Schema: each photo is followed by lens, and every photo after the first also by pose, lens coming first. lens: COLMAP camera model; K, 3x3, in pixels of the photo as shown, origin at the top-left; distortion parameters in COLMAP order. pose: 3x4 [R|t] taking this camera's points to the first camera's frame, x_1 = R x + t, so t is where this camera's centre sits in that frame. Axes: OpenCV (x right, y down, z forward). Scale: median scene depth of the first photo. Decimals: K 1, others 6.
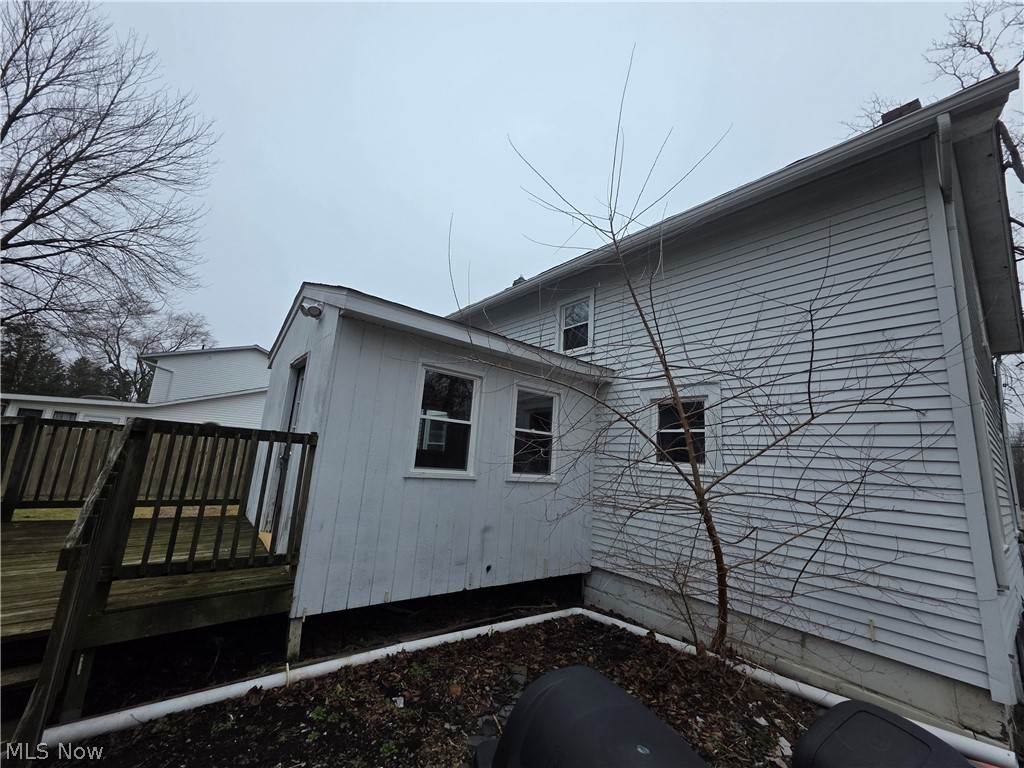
lens RADIAL K [[408.7, 0, 508.5], [0, 408.7, 377.5], [0, 0, 1]] dist [0.004515, -0.000621]
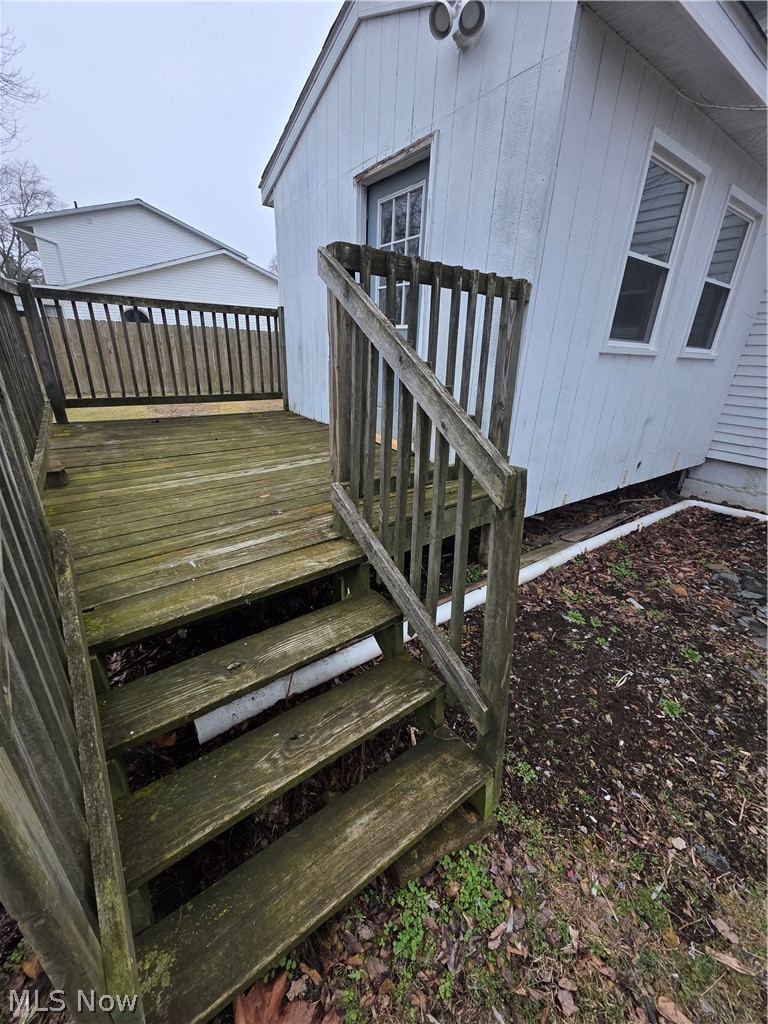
lens RADIAL K [[408.7, 0, 389.7], [0, 408.7, 510.2], [0, 0, 1]] dist [0.004515, -0.000621]
pose [[0.998184, -0.008409, -0.059652, -0.529679], [0.039603, 0.837763, 0.544596, 0.064876], [0.045395, -0.545969, 0.836575, 0.221641]]
